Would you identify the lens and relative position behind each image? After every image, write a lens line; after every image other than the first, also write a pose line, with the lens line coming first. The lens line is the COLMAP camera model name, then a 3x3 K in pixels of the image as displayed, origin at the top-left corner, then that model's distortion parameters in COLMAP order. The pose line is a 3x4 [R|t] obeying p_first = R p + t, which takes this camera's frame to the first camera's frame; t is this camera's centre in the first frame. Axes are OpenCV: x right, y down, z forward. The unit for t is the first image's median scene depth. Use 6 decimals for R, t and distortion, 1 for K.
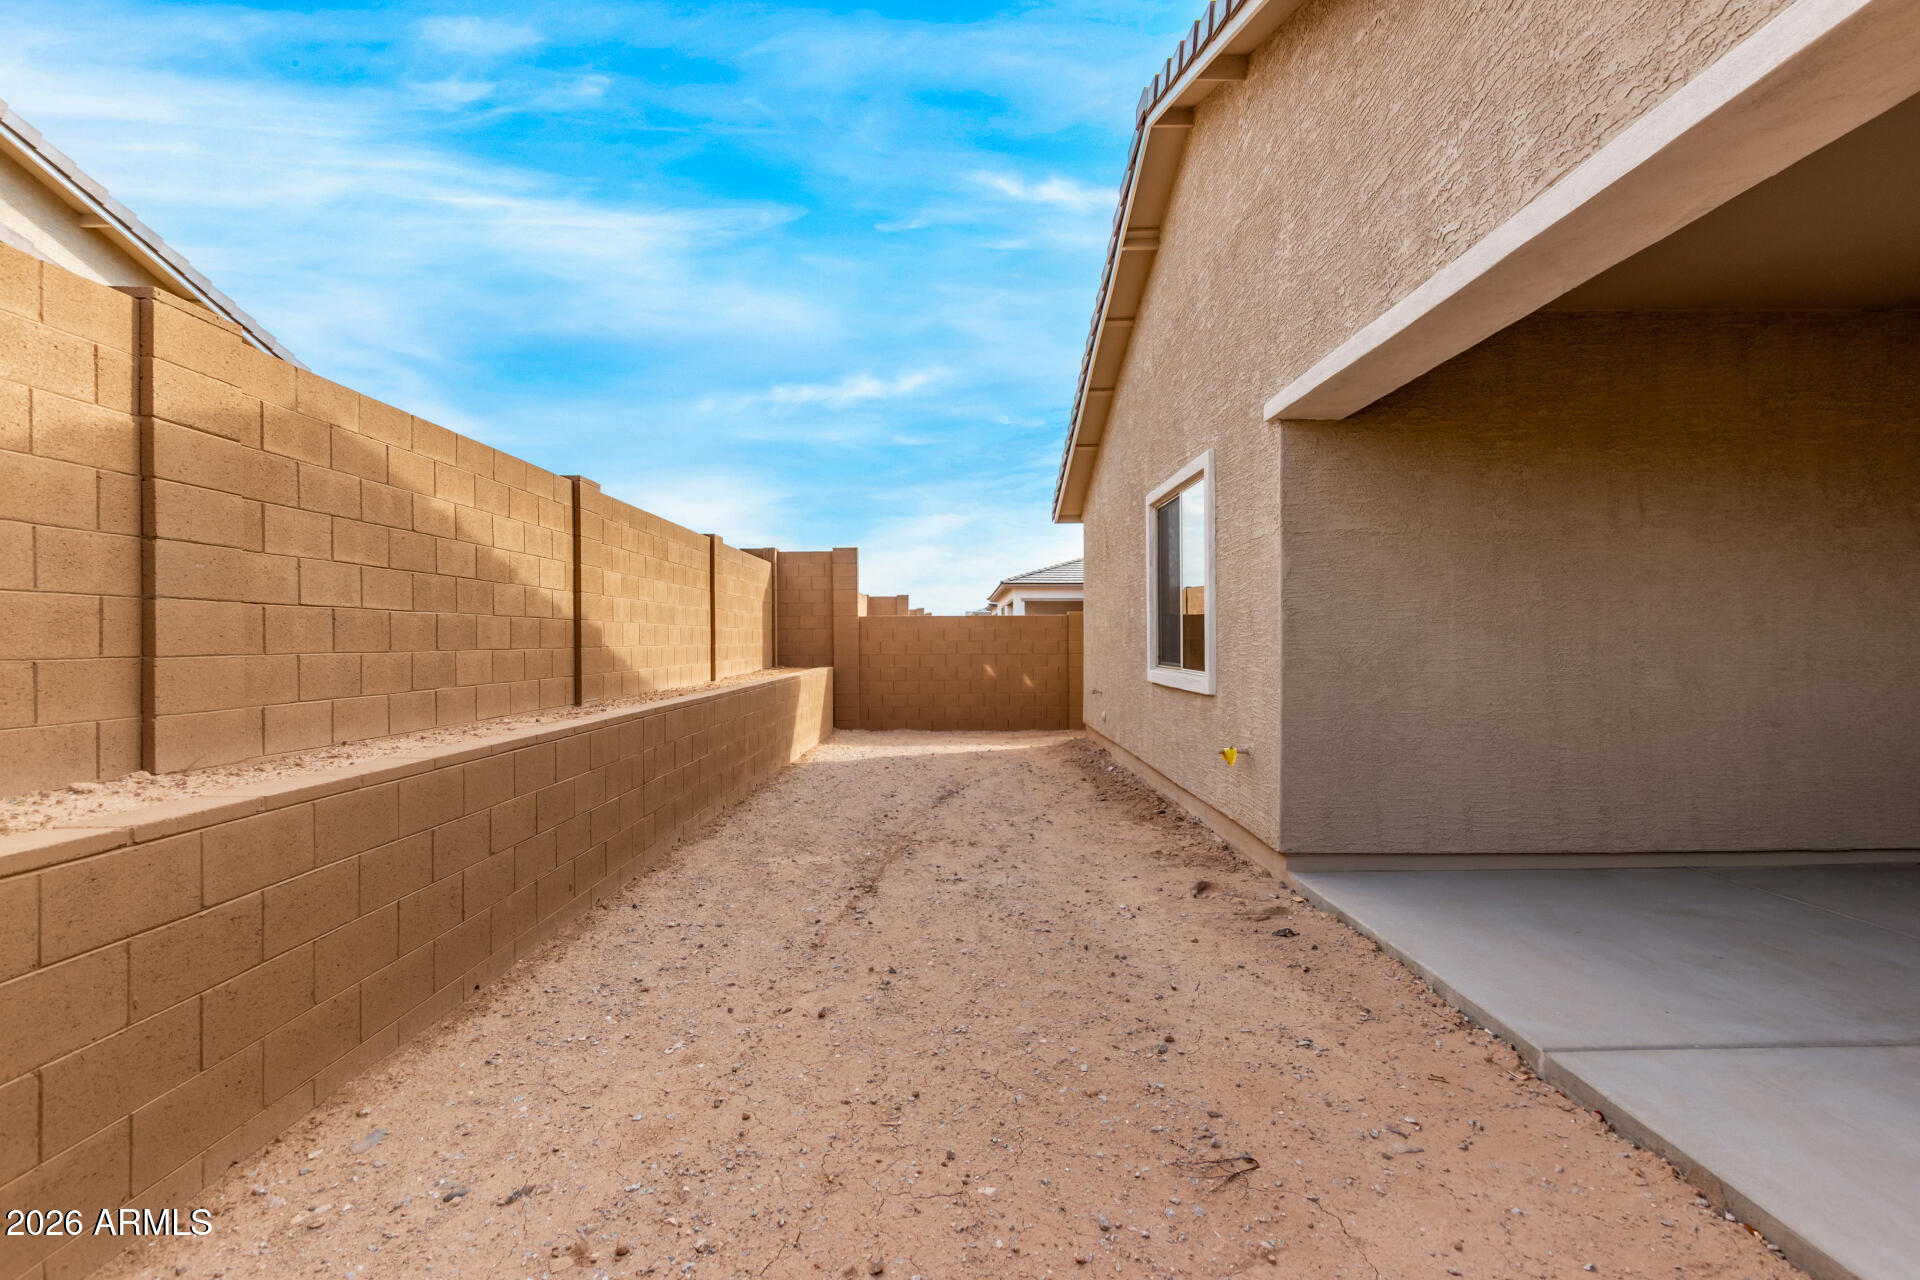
lens RADIAL K [[885.8, 0, 965.0], [0, 885.8, 646.3], [0, 0, 1]] dist [0.006602, -0.003673]
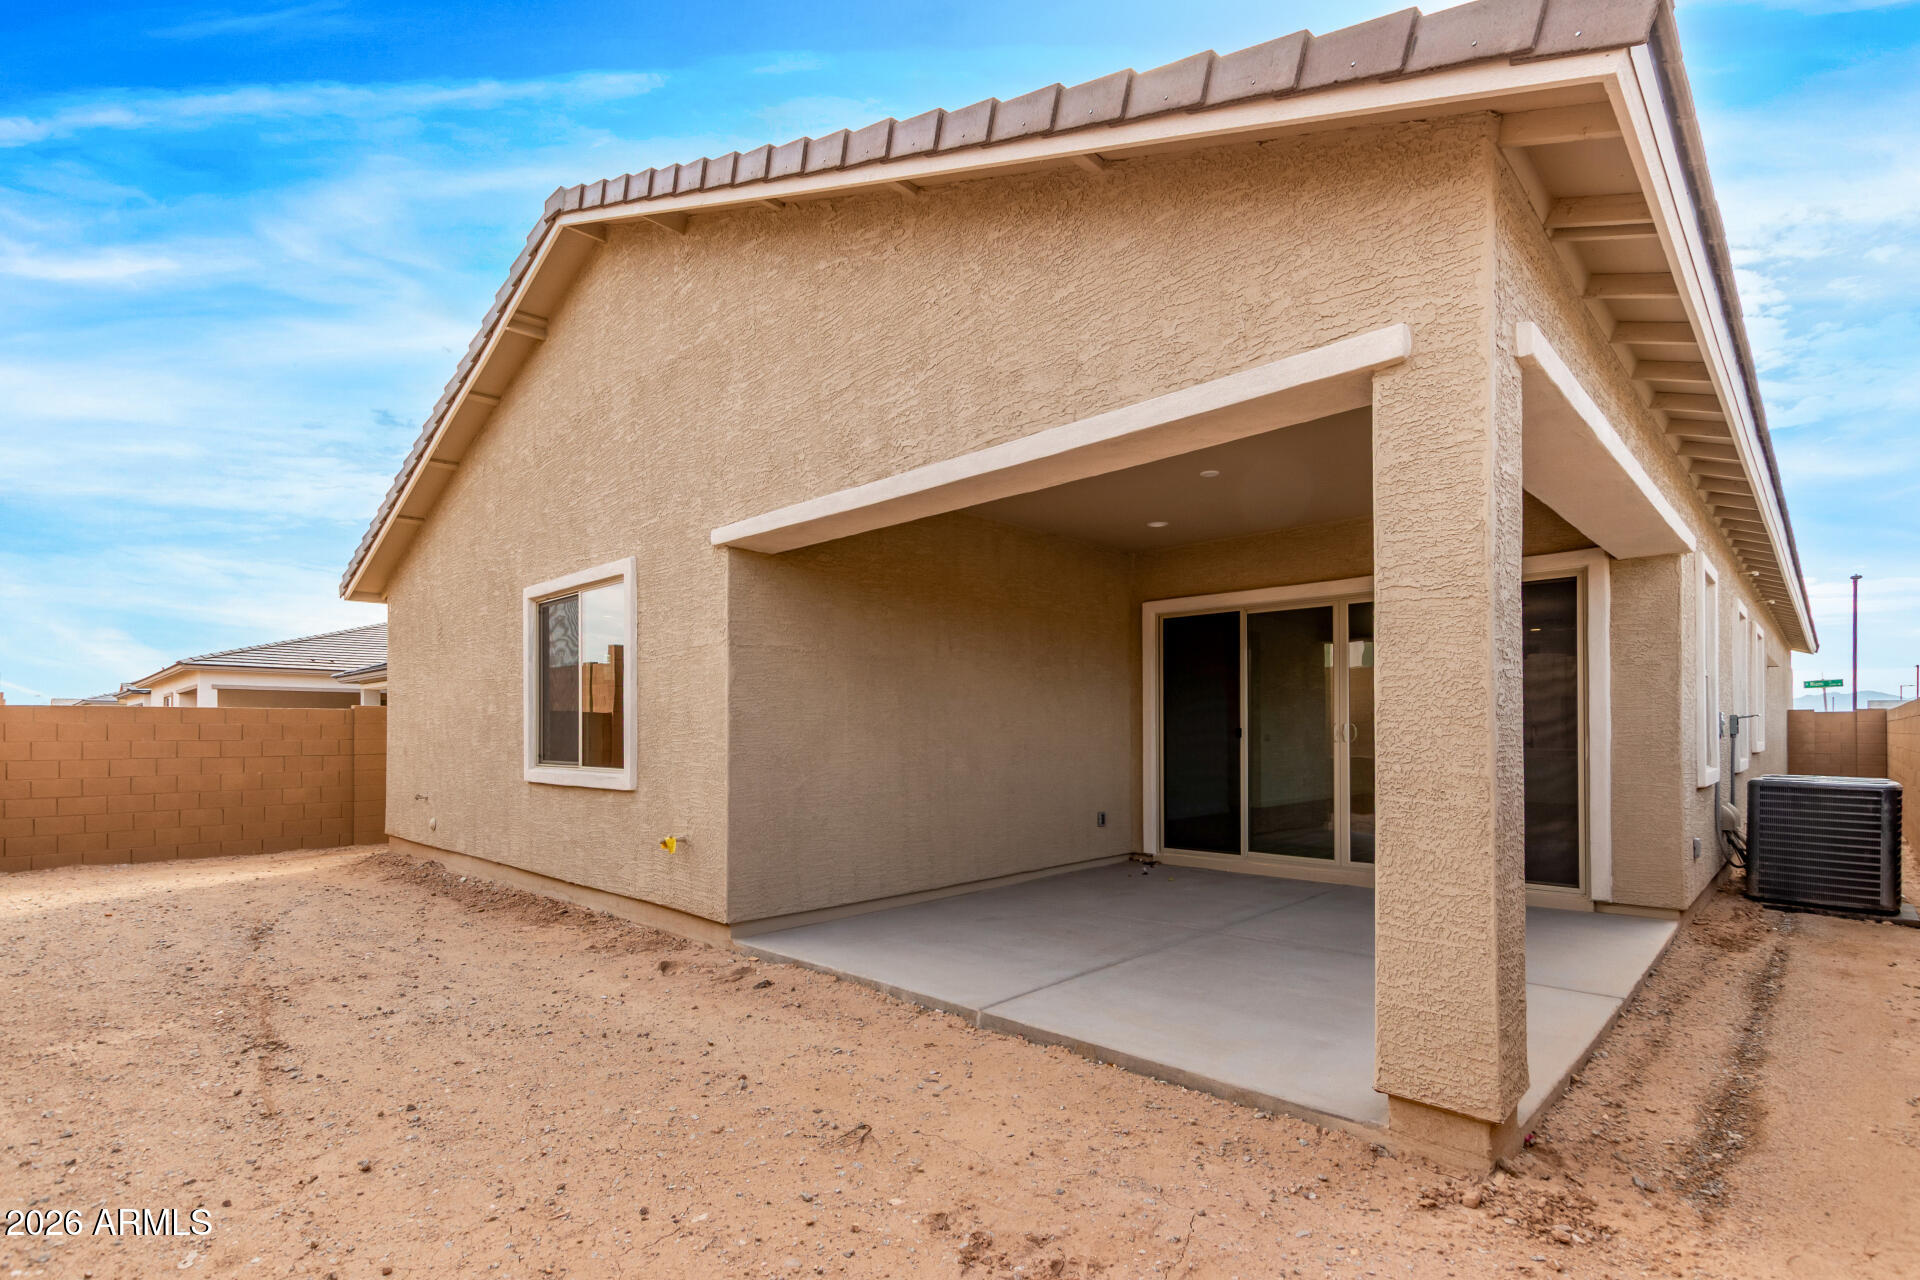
lens RADIAL K [[885.8, 0, 968.0], [0, 885.8, 727.9], [0, 0, 1]] dist [0.006602, -0.003673]
pose [[0.702046, 0.006067, 0.712106, -0.263184], [0.007472, 0.999846, -0.015884, 0.000728], [-0.712092, 0.016472, 0.701892, -0.029072]]
